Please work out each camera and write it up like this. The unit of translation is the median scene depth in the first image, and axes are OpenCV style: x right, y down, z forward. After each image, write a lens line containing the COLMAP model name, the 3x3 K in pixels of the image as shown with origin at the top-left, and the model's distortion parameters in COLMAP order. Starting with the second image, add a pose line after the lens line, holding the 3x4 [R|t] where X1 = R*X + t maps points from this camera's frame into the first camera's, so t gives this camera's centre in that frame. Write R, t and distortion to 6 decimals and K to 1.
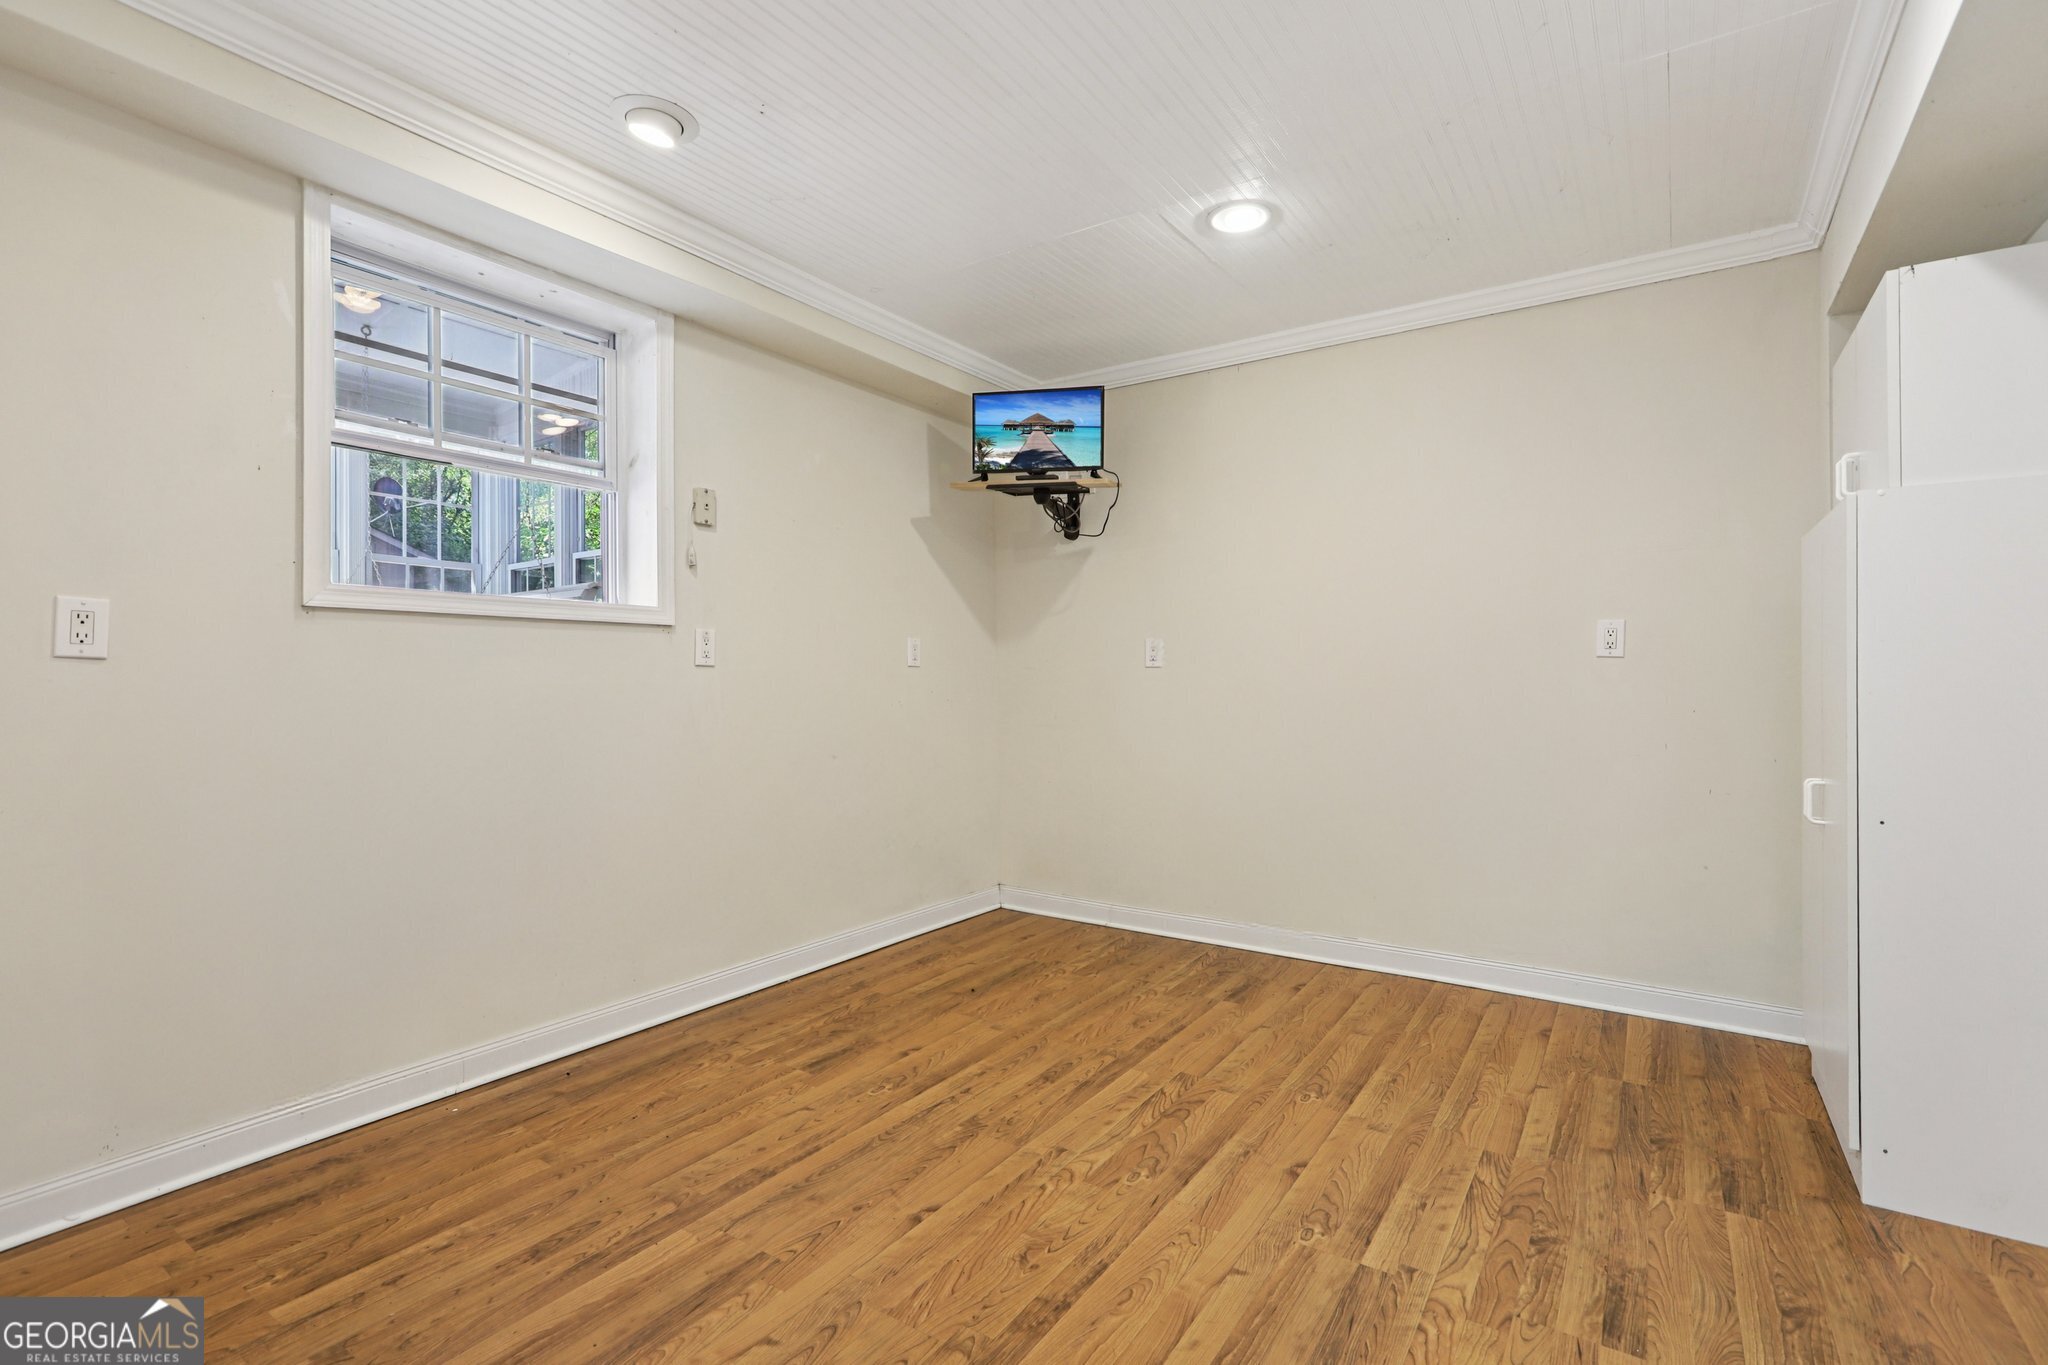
lens RADIAL K [[939.7, 0, 1023.2], [0, 939.7, 683.7], [0, 0, 1]] dist [-0.002637, 0.001973]
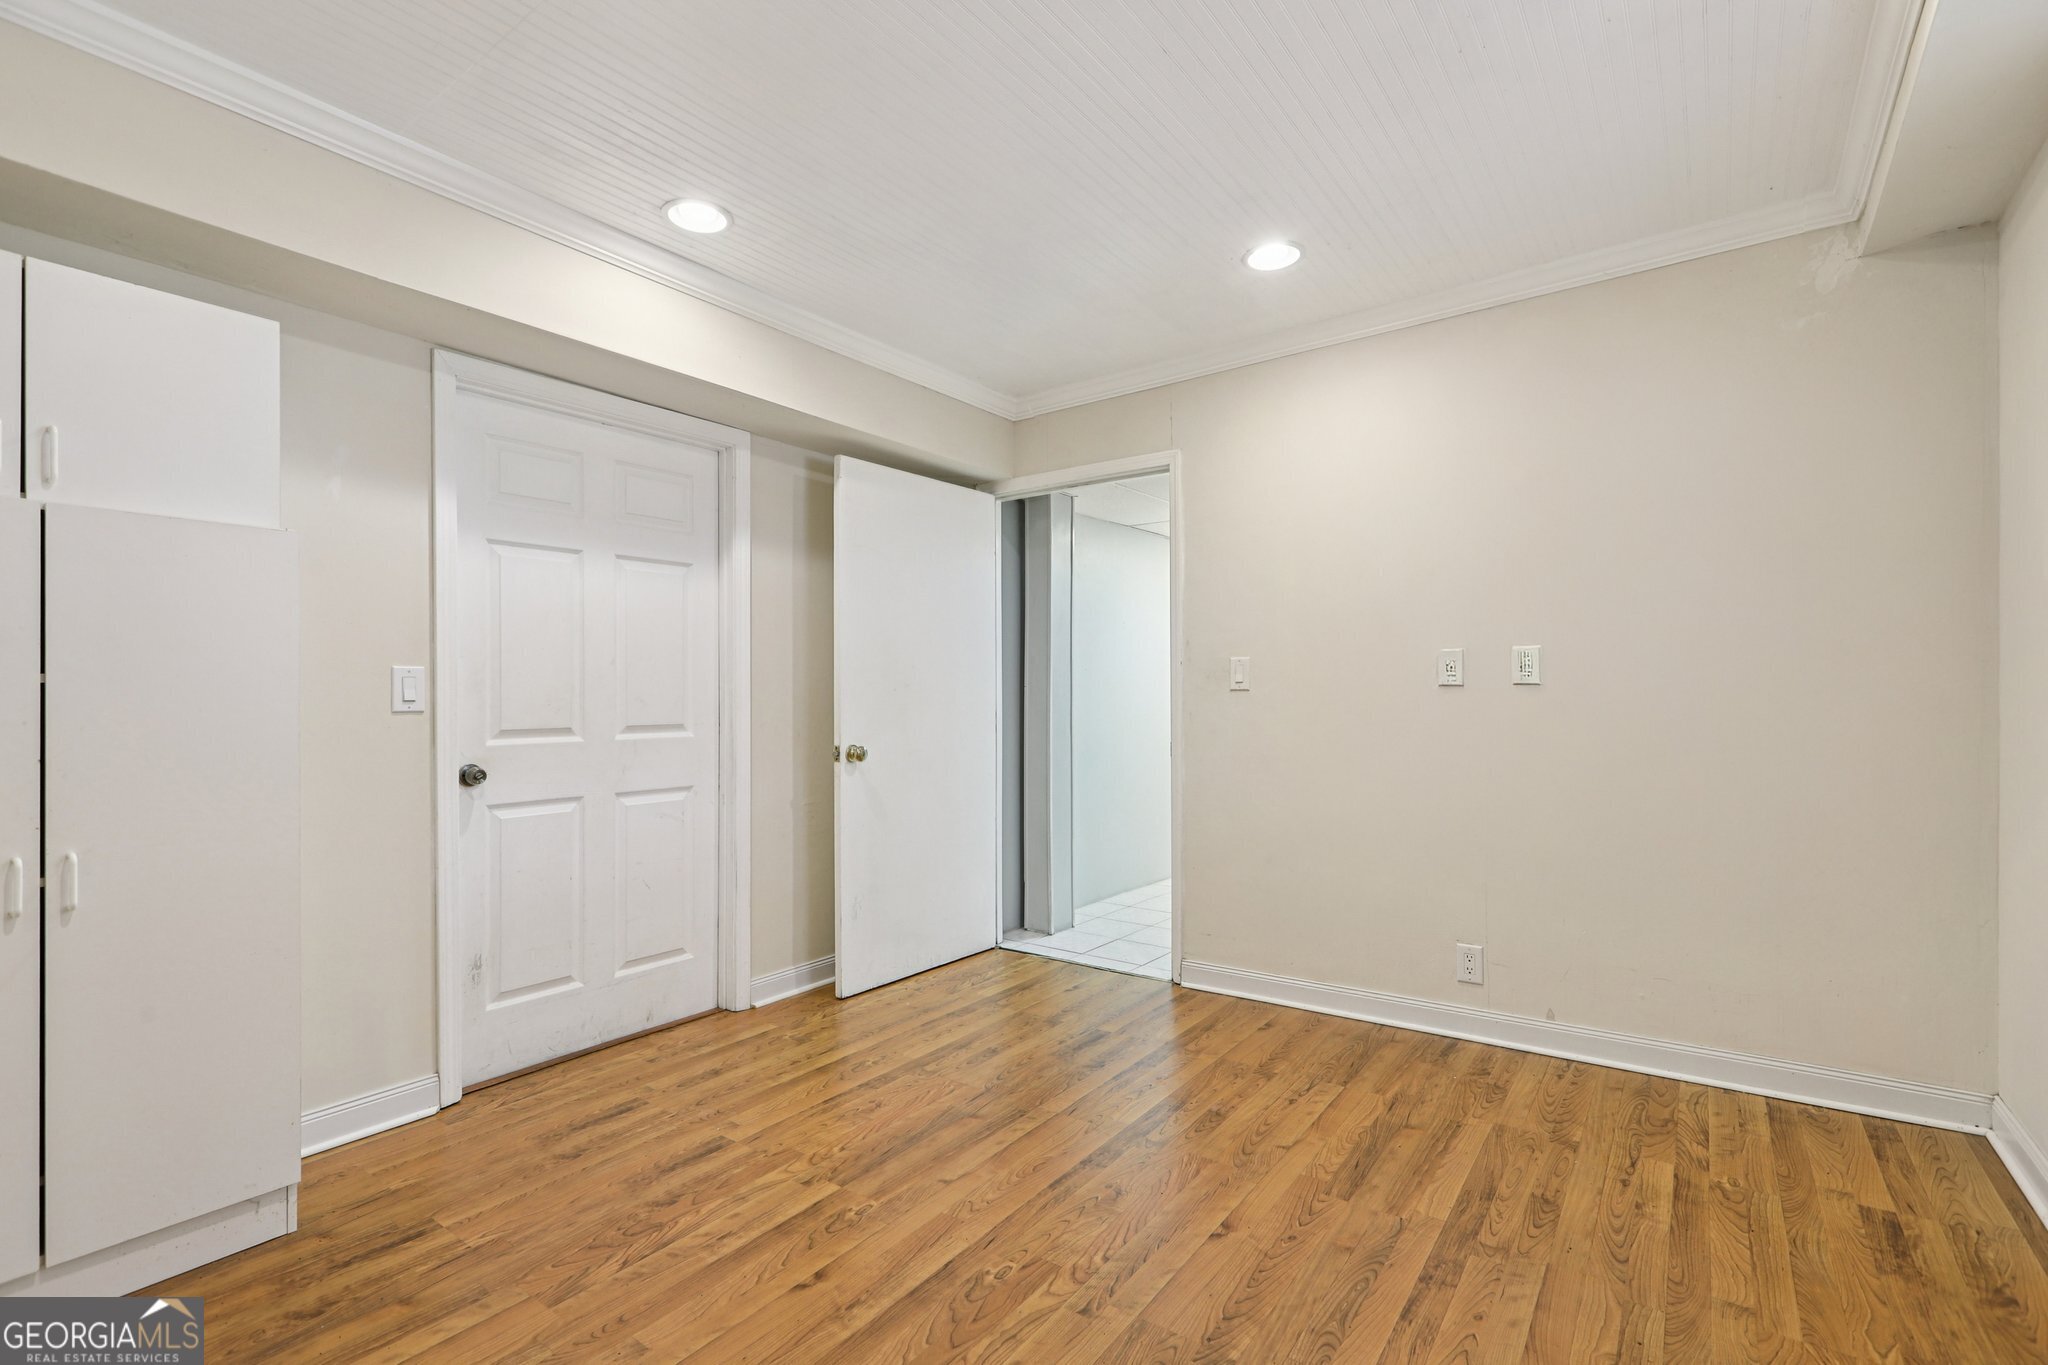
lens RADIAL K [[939.7, 0, 1024.5], [0, 939.7, 691.2], [0, 0, 1]] dist [-0.002637, 0.001973]
pose [[-0.999388, 0.012743, 0.032589, 0.065456], [0.012477, 0.999887, -0.008366, -0.012316], [-0.032692, -0.007954, -0.999434, 1.983257]]
